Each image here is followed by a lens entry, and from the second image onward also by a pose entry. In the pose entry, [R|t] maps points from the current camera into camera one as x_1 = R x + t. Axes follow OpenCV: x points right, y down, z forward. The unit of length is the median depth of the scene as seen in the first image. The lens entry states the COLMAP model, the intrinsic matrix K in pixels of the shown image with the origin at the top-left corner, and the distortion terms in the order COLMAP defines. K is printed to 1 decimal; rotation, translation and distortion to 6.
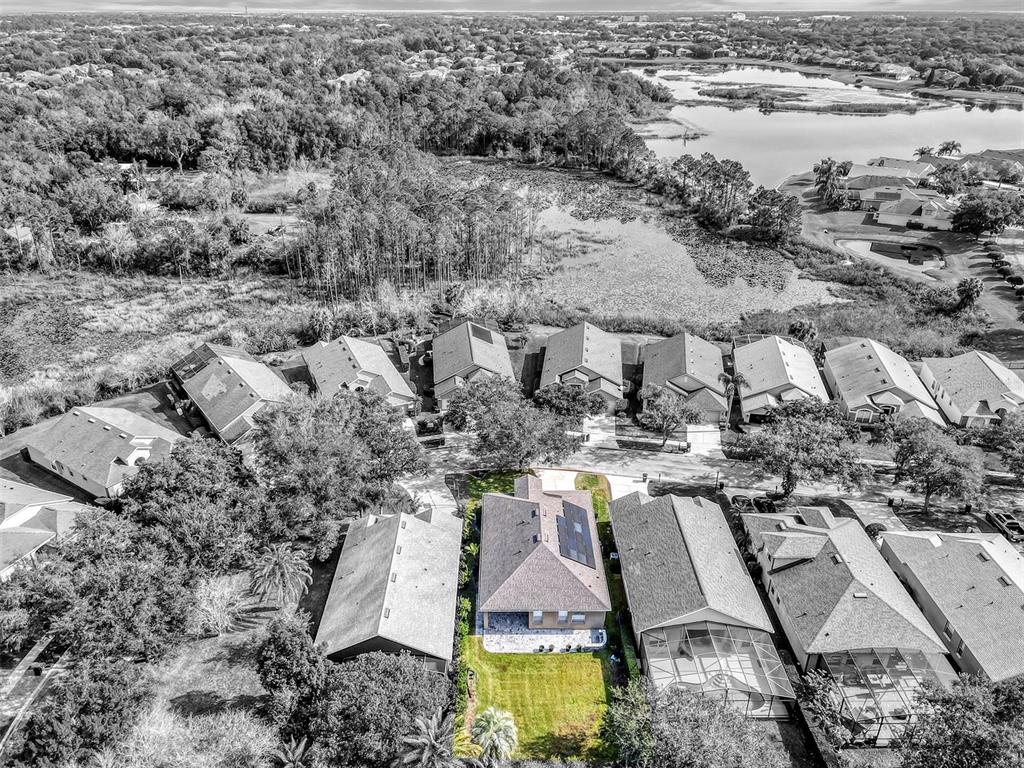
lens RADIAL K [[755.6, 0, 506.3], [0, 755.6, 376.2], [0, 0, 1]] dist [-0.013750, 0.046559]
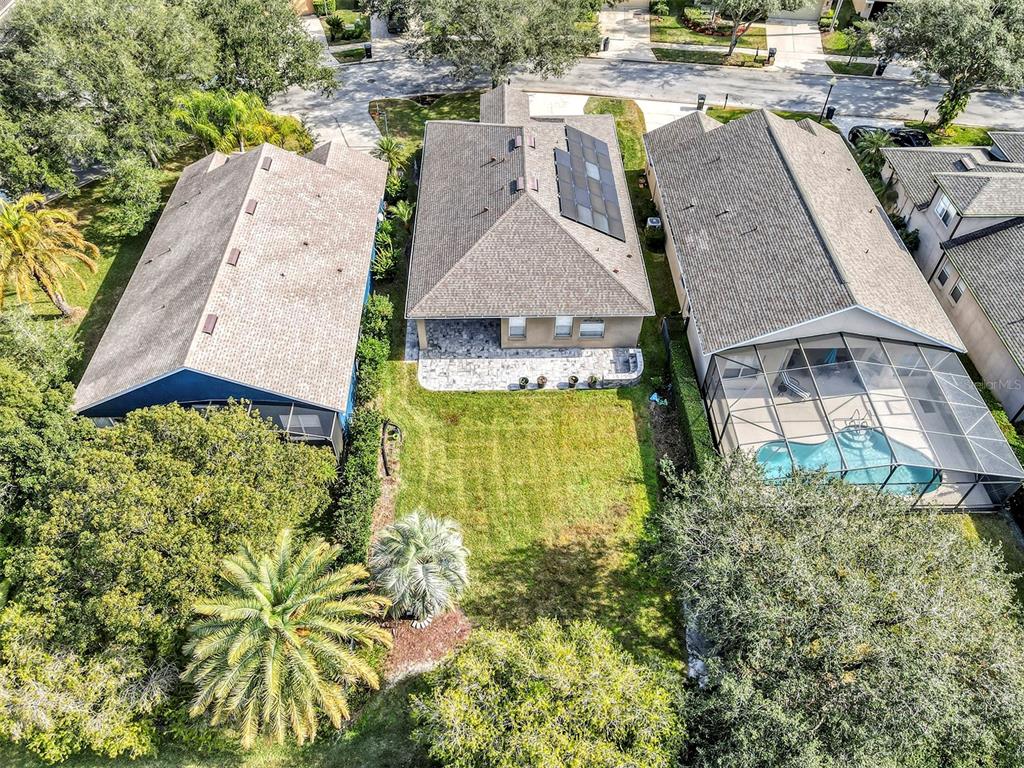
lens RADIAL K [[755.6, 0, 506.3], [0, 755.6, 376.2], [0, 0, 1]] dist [-0.013750, 0.046559]
pose [[0.999928, -0.010221, 0.006236, 0.029443], [0.007158, 0.927814, 0.372975, 0.146228], [-0.009598, -0.372903, 0.927820, 0.475071]]
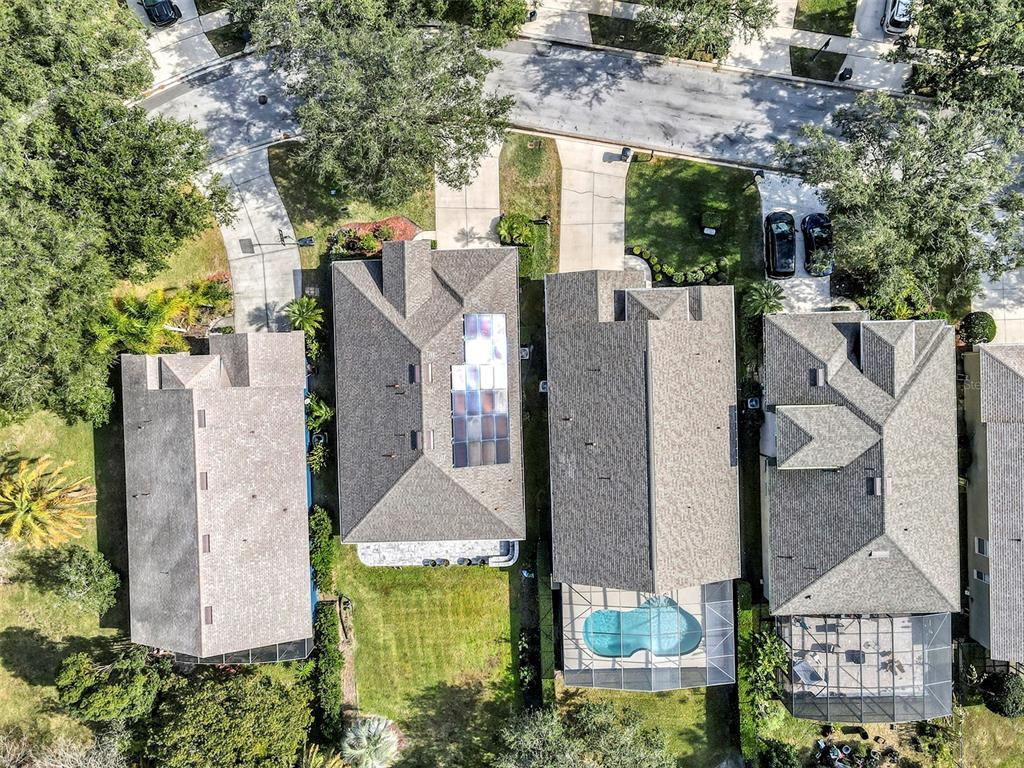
lens RADIAL K [[755.6, 0, 506.3], [0, 755.6, 376.2], [0, 0, 1]] dist [-0.013750, 0.046559]
pose [[0.999521, -0.024730, -0.018583, 0.133837], [0.027282, 0.421581, 0.906380, -0.394546], [-0.014580, -0.906453, 0.422054, 0.809426]]
